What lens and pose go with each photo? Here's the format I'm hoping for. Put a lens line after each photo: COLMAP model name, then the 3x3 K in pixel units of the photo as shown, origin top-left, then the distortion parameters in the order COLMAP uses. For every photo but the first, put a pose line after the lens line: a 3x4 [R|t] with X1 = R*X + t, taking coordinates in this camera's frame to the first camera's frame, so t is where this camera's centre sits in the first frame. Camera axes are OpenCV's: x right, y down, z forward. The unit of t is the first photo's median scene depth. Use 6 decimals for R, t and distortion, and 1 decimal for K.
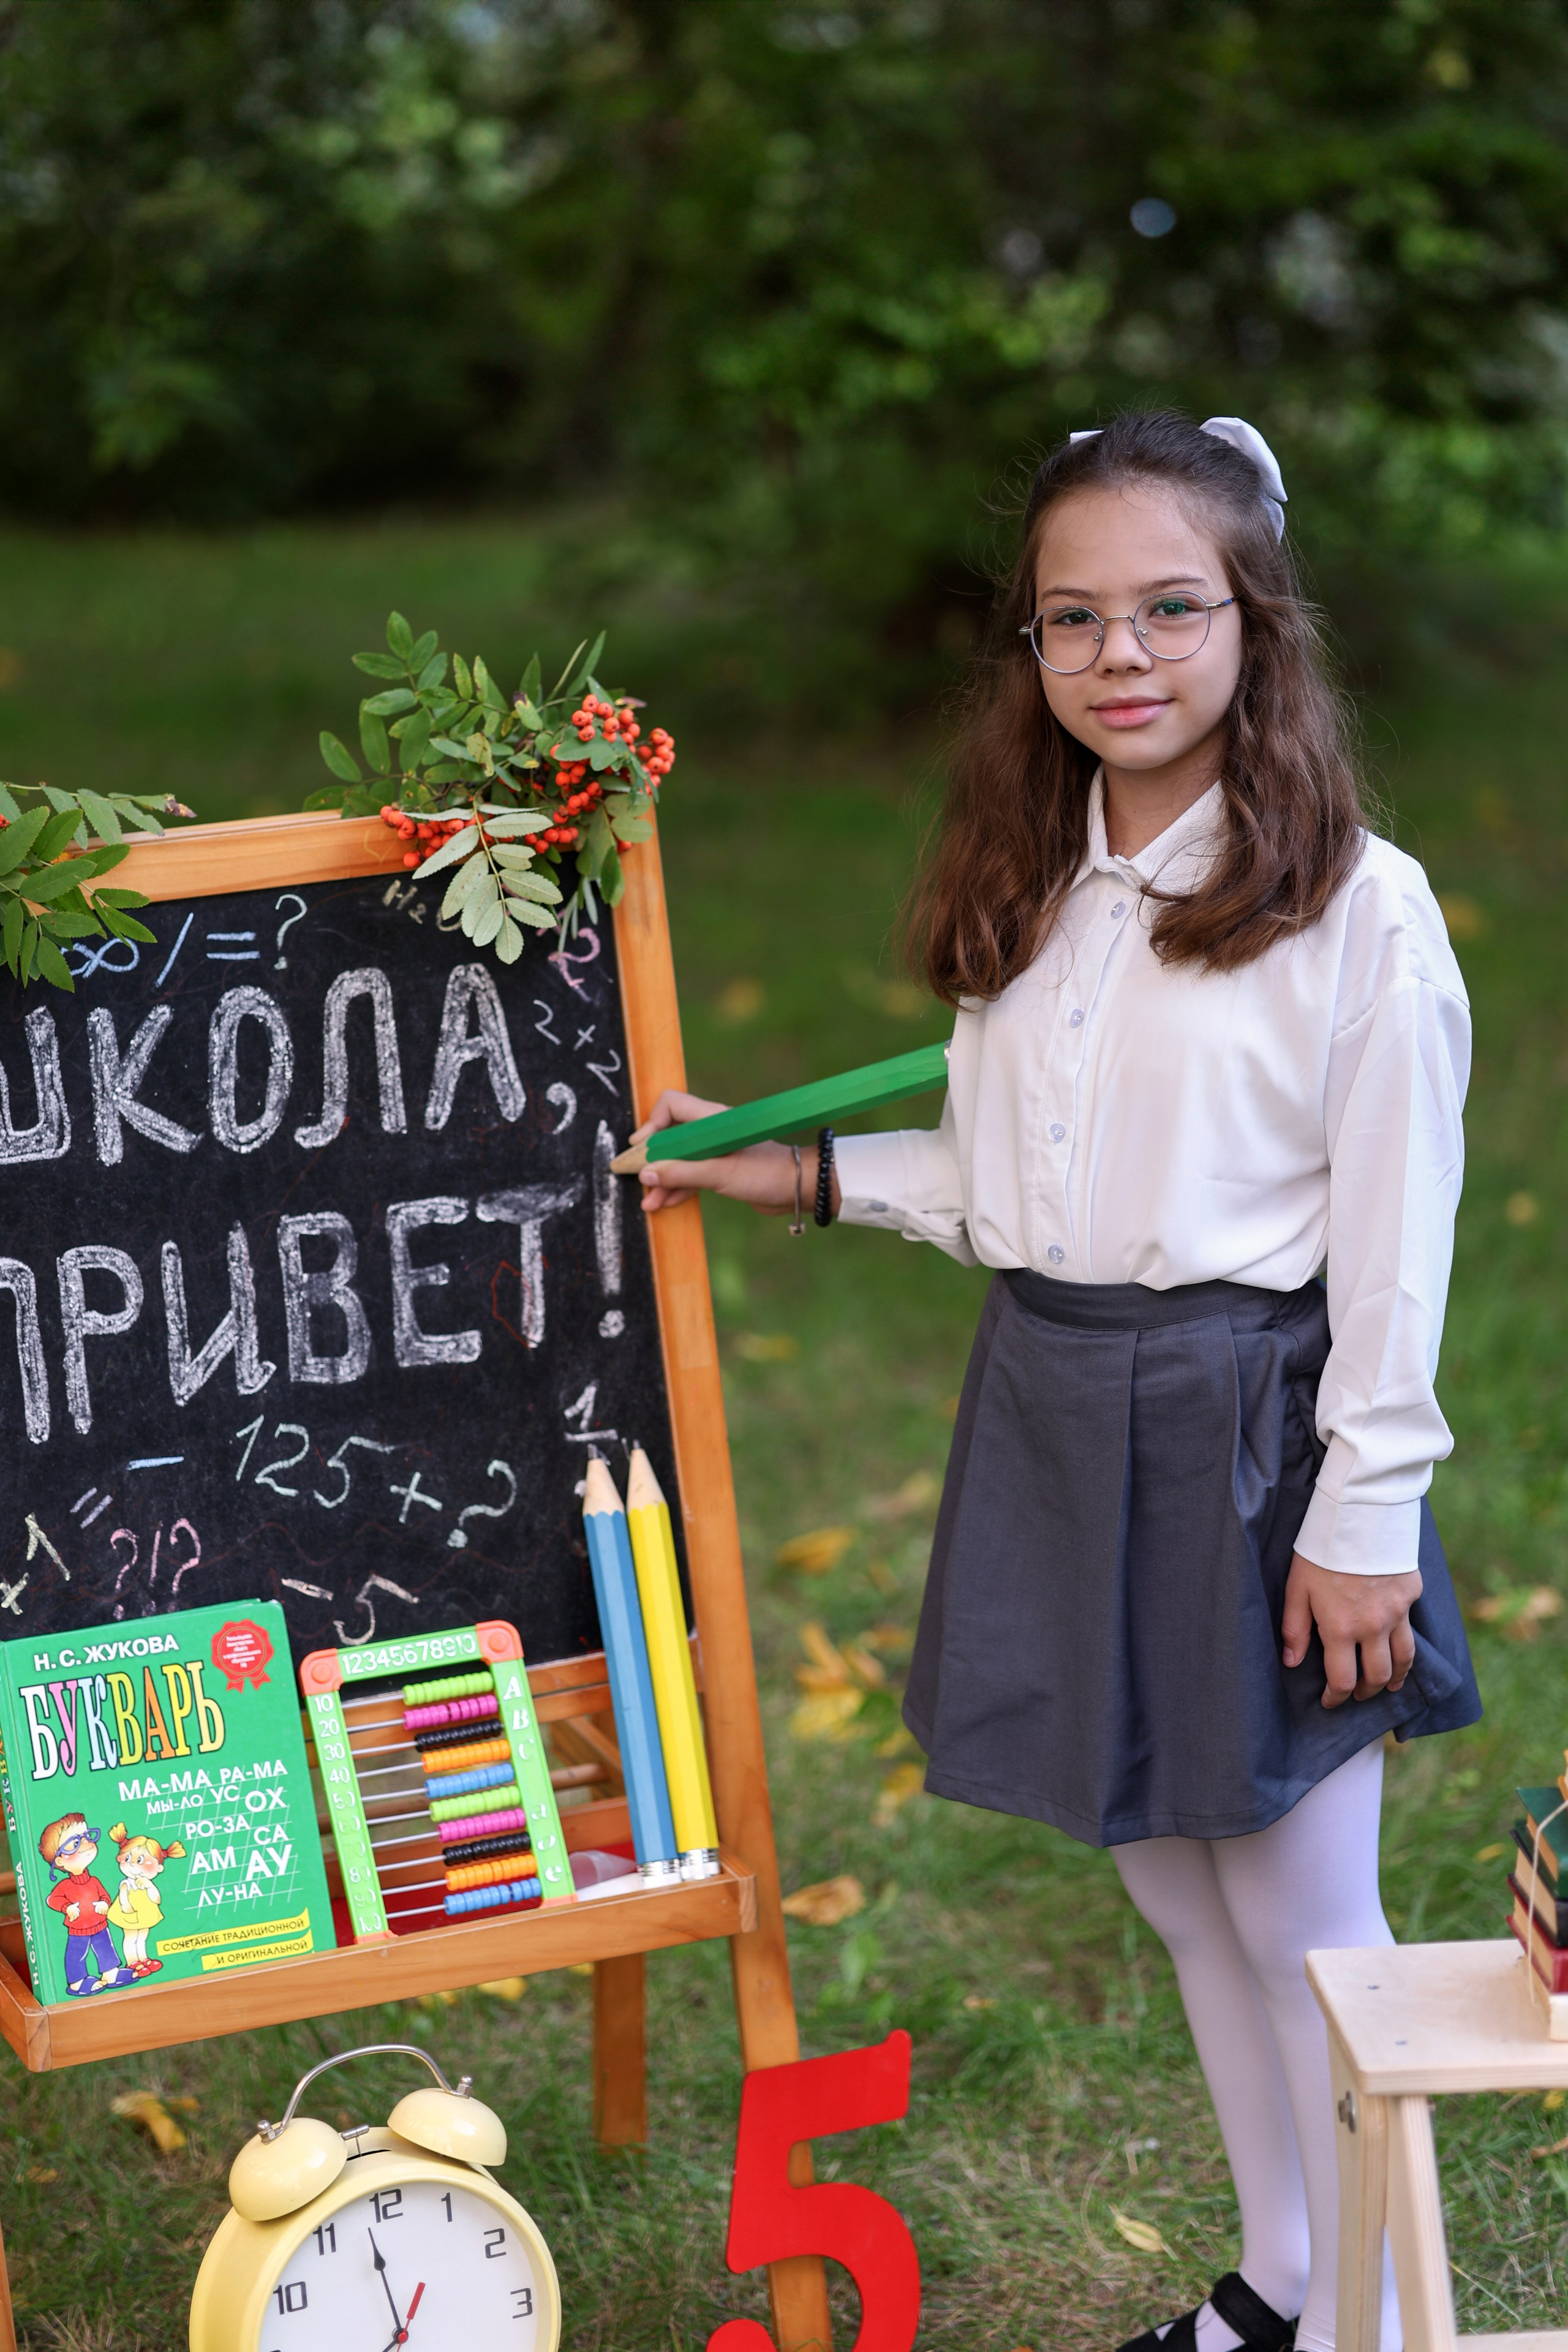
lens RADIAL K [[5630.4, 0, 787.5], [0, 5630.4, 1148.1], [0, 0, 1]] dist [0.405418, -0.716169]
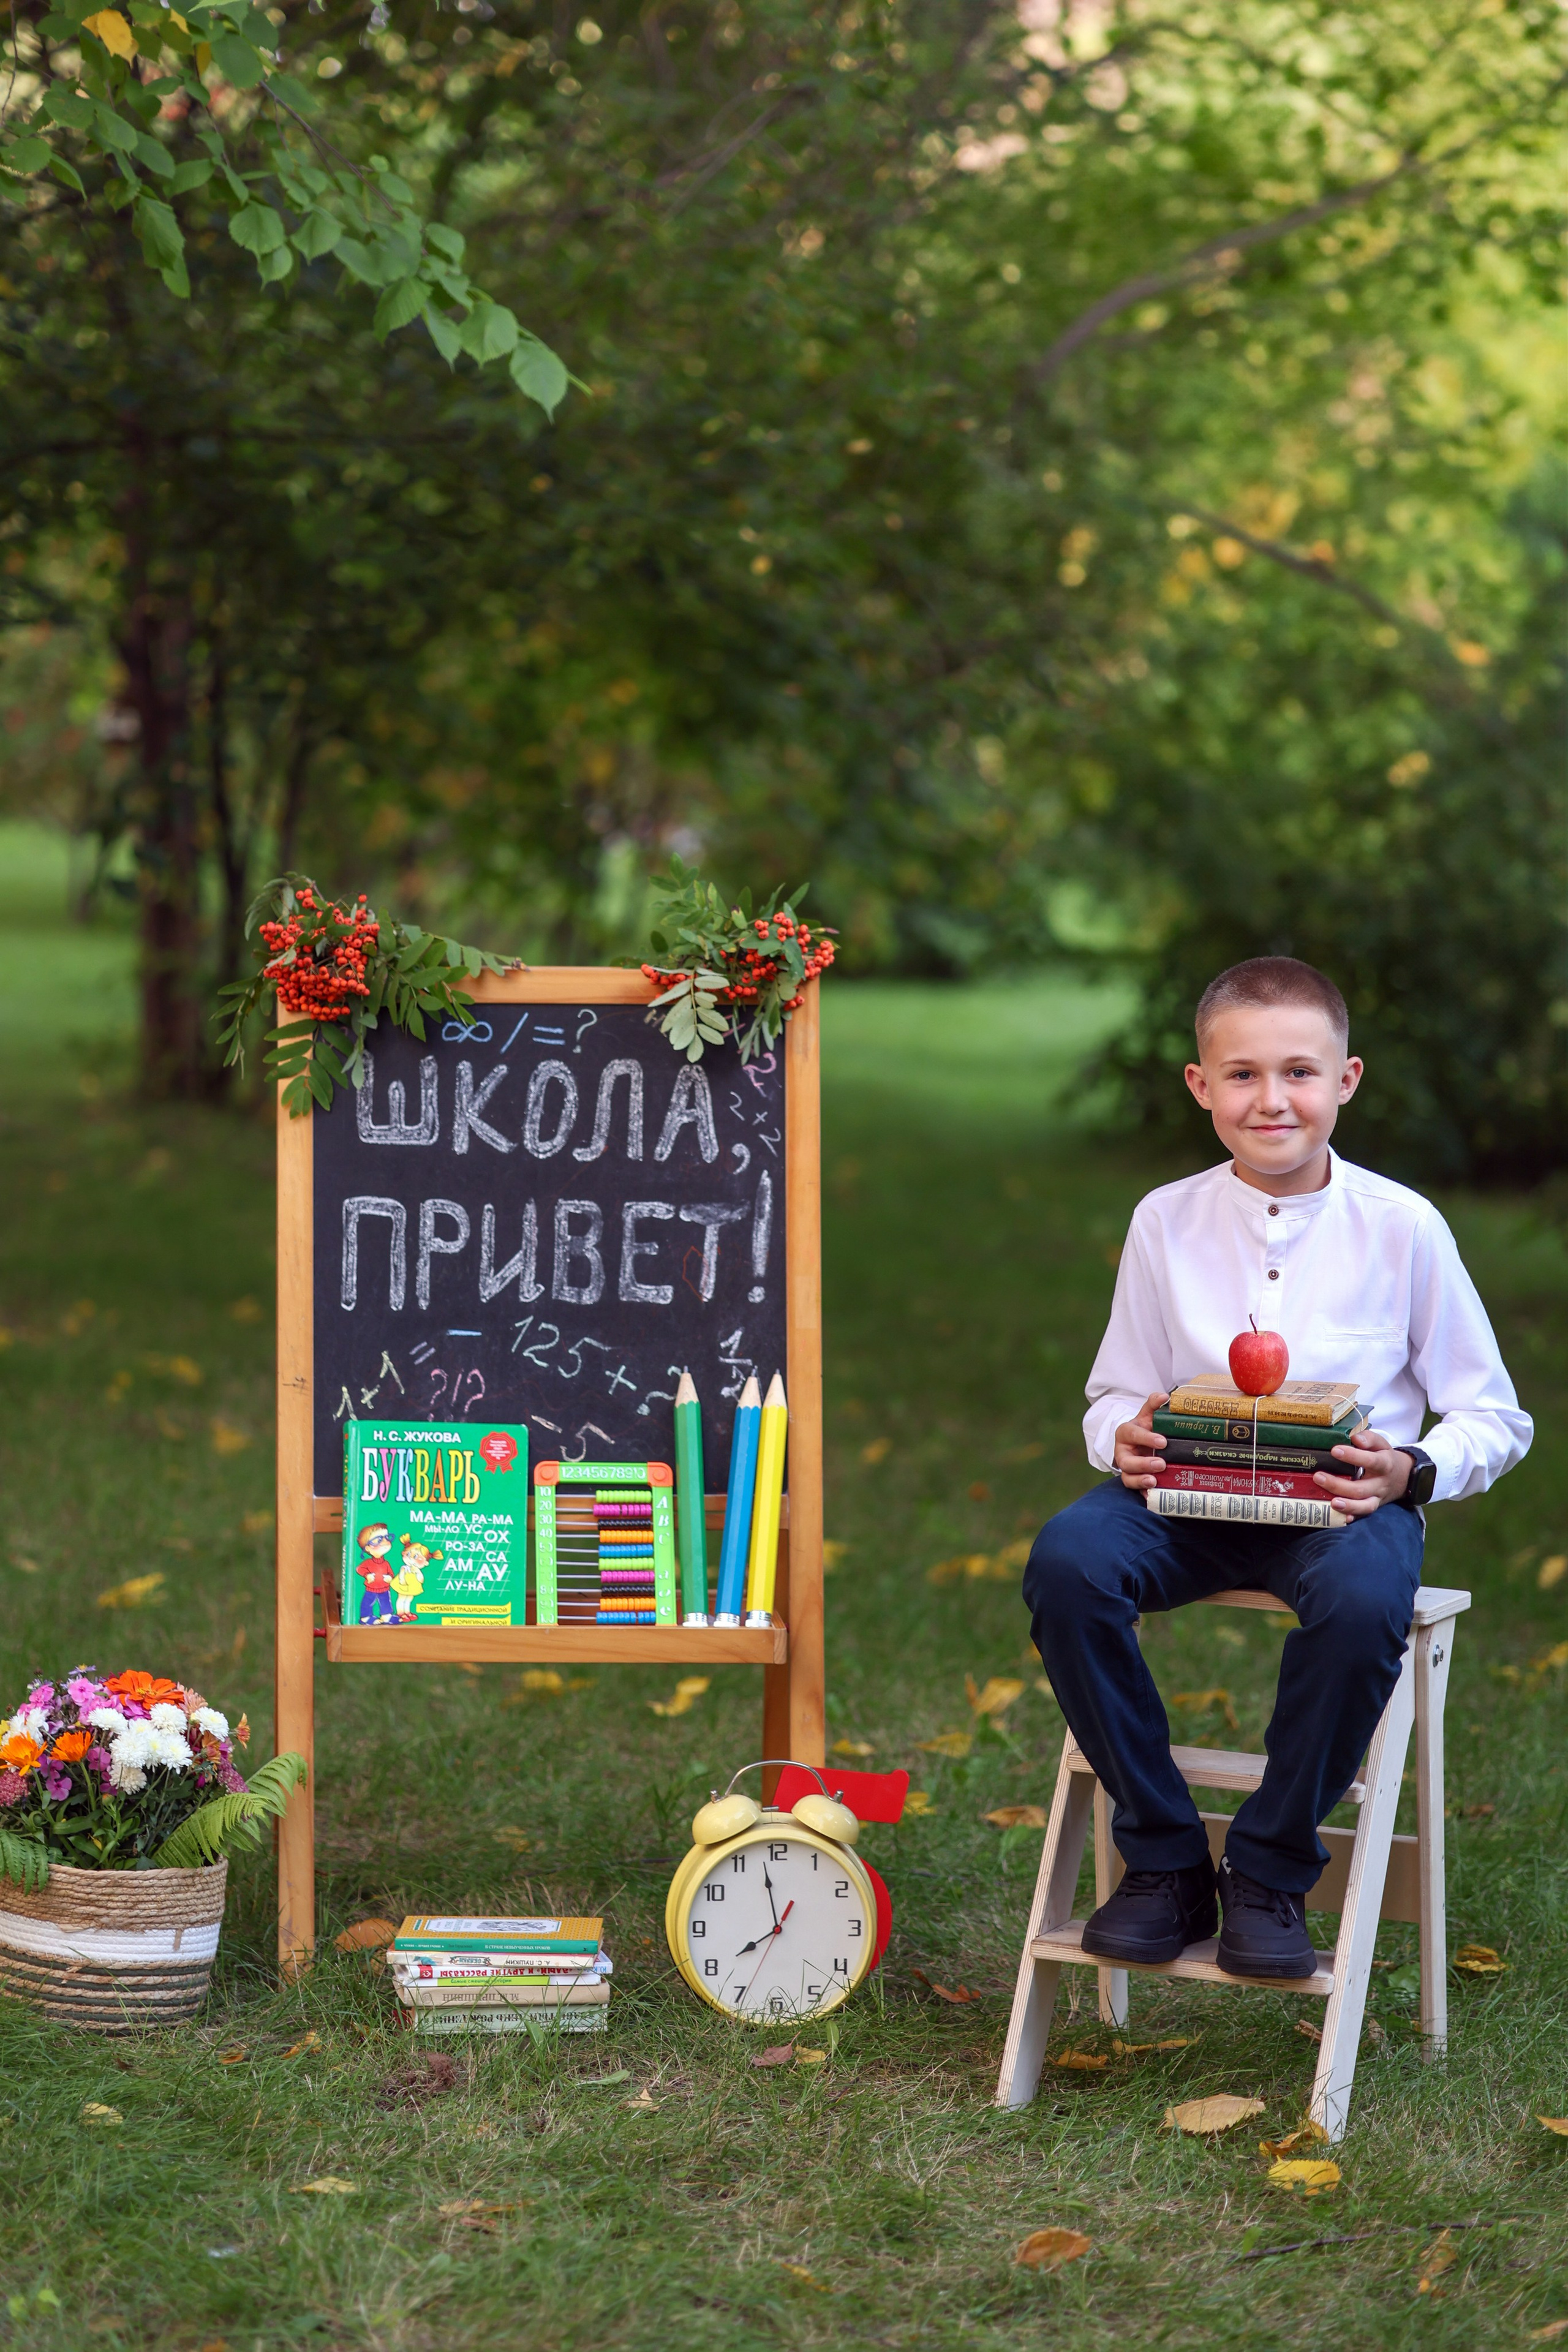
lens RADIAL K [[6012.3, 0, 784.6], [0, 6012.3, 1138.5], [0, 0, 1]] dist [0.512763, 0.075648]
pose [[0.962233, 0.094704, -0.255223, 0.427435], [-0.128867, 0.984300, -0.120610, 0.200630], [0.239794, 0.148945, 0.959330, -0.693989]]
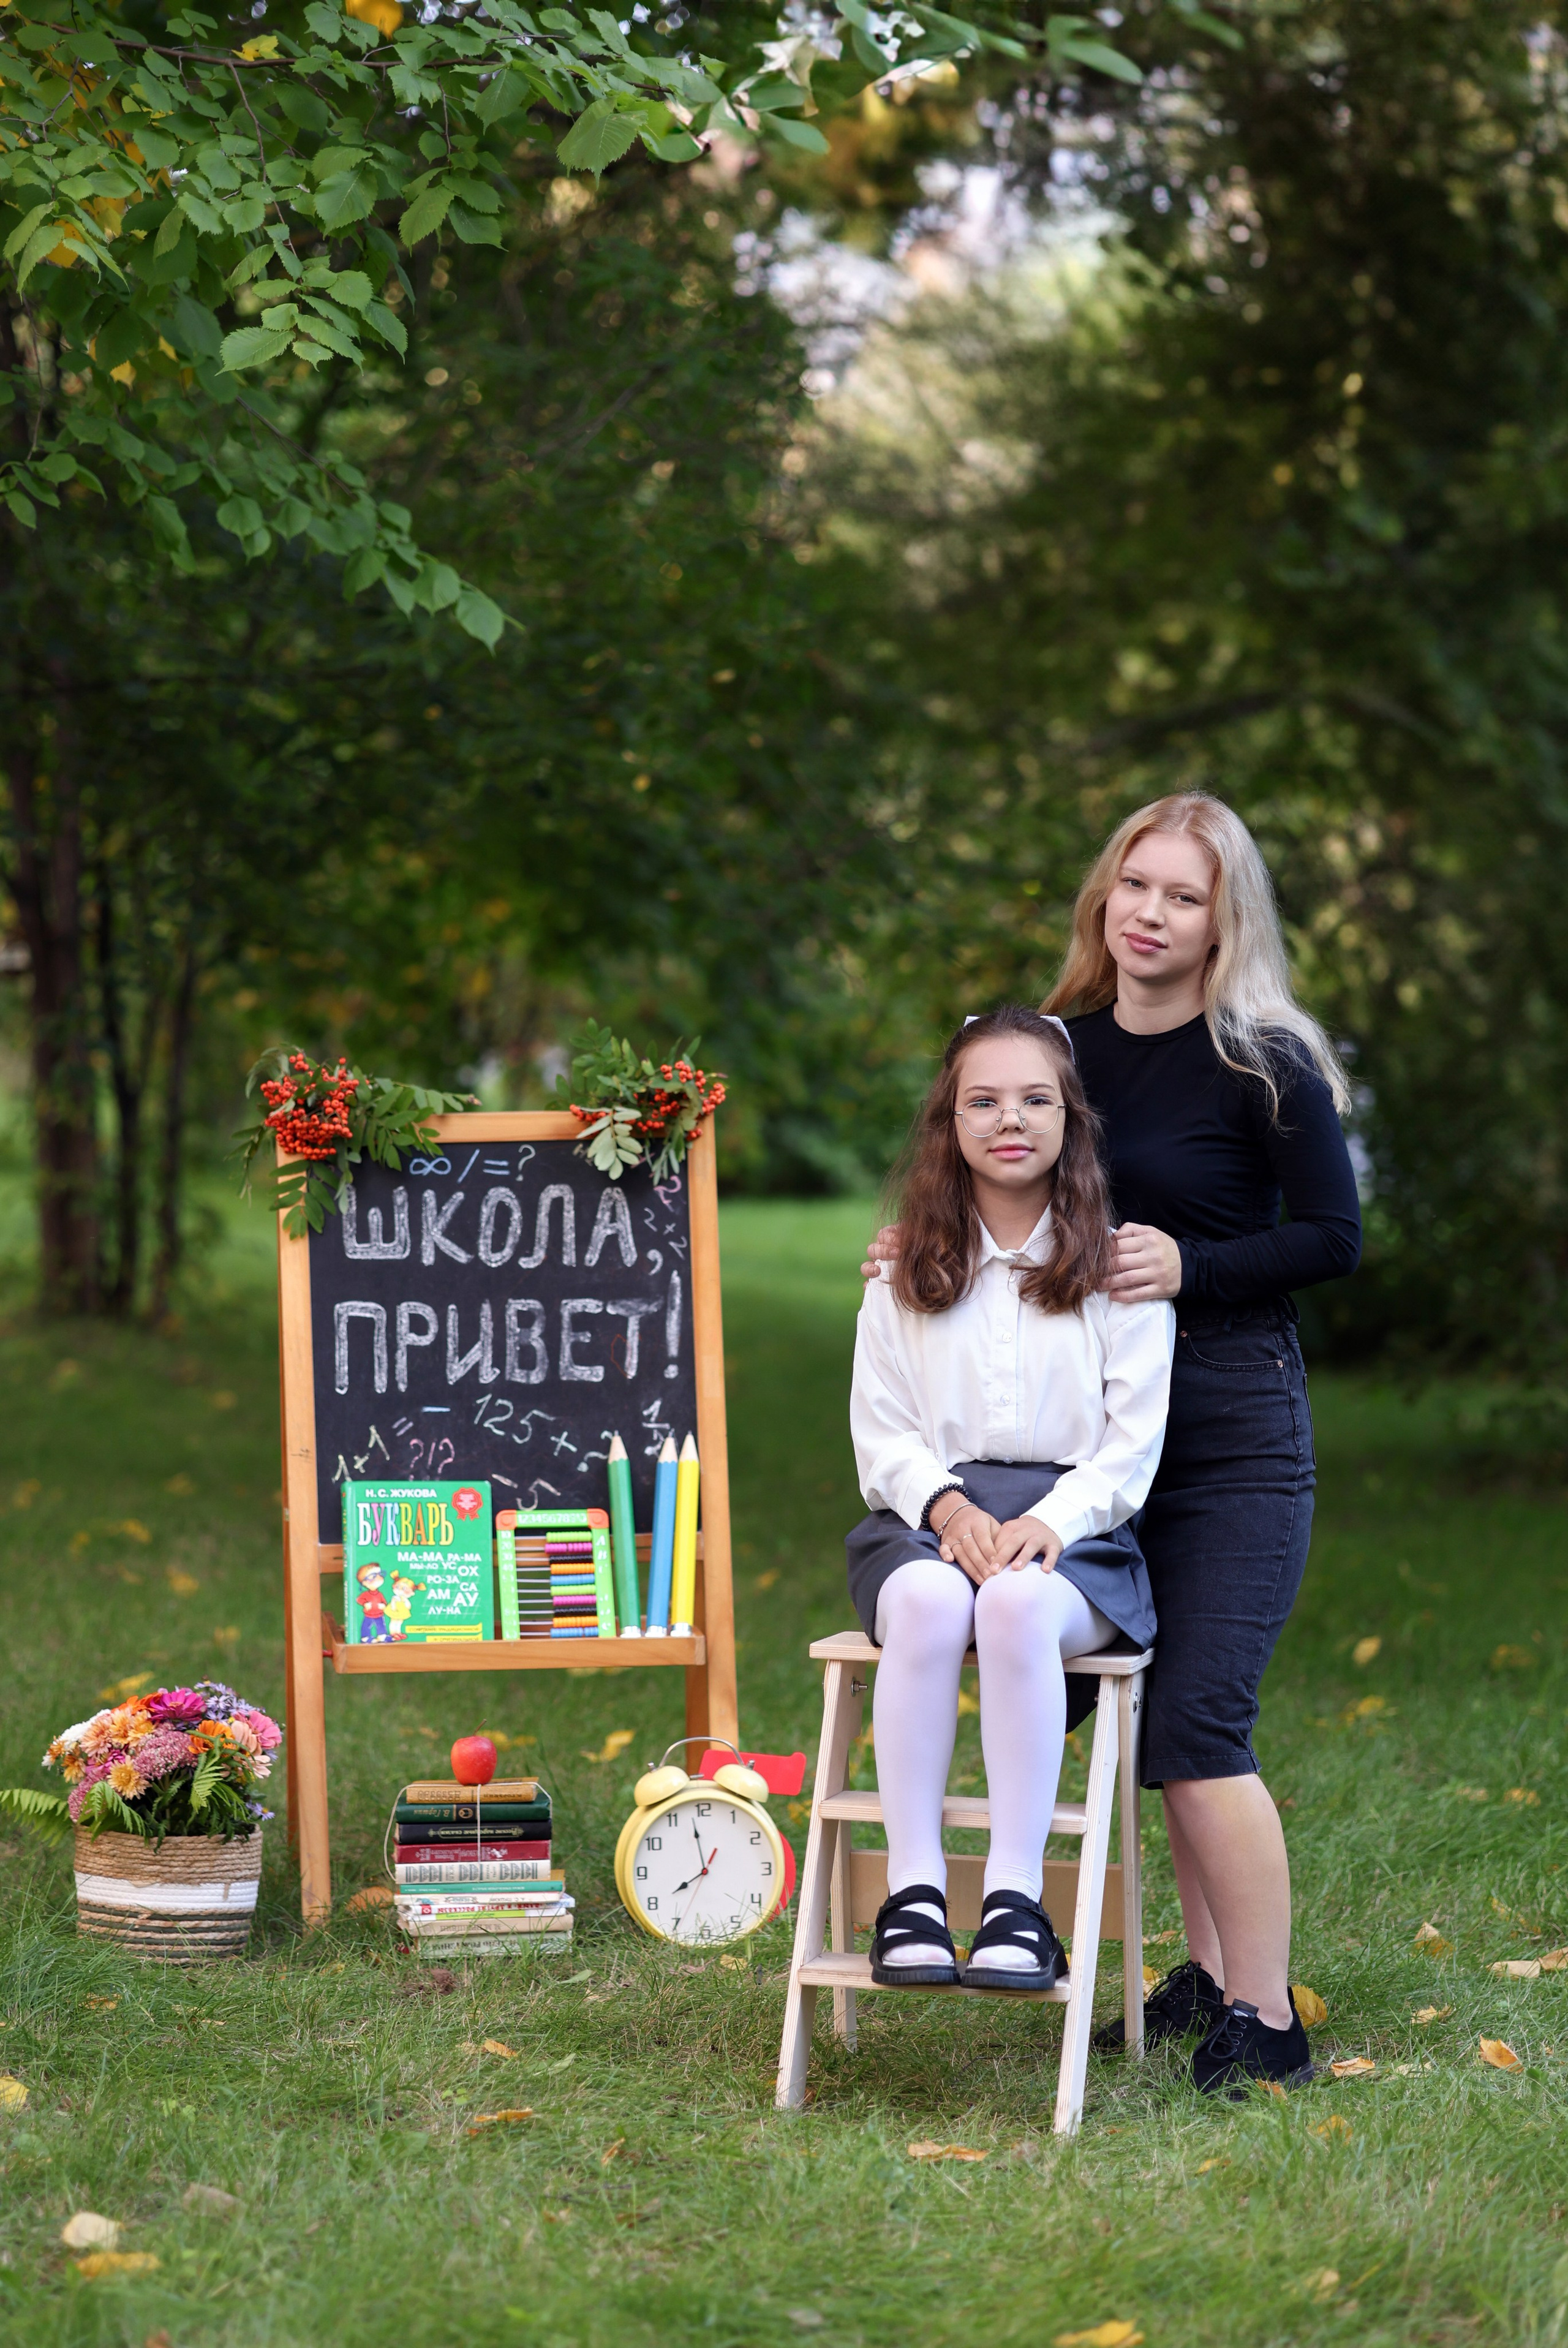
lens RADIAL K [[6216.0, 0, 776.3], [0, 6216.0, 1170.9], [0, 0, 1]] dist [0.264553, 0.145475]
pose [[0.968333, 0.050373, -0.244527, 0.558607], [-0.093318, 0.981470, -0.167357, 0.337466], [0.231565, 0.184876, 0.955091, -1.156419]]
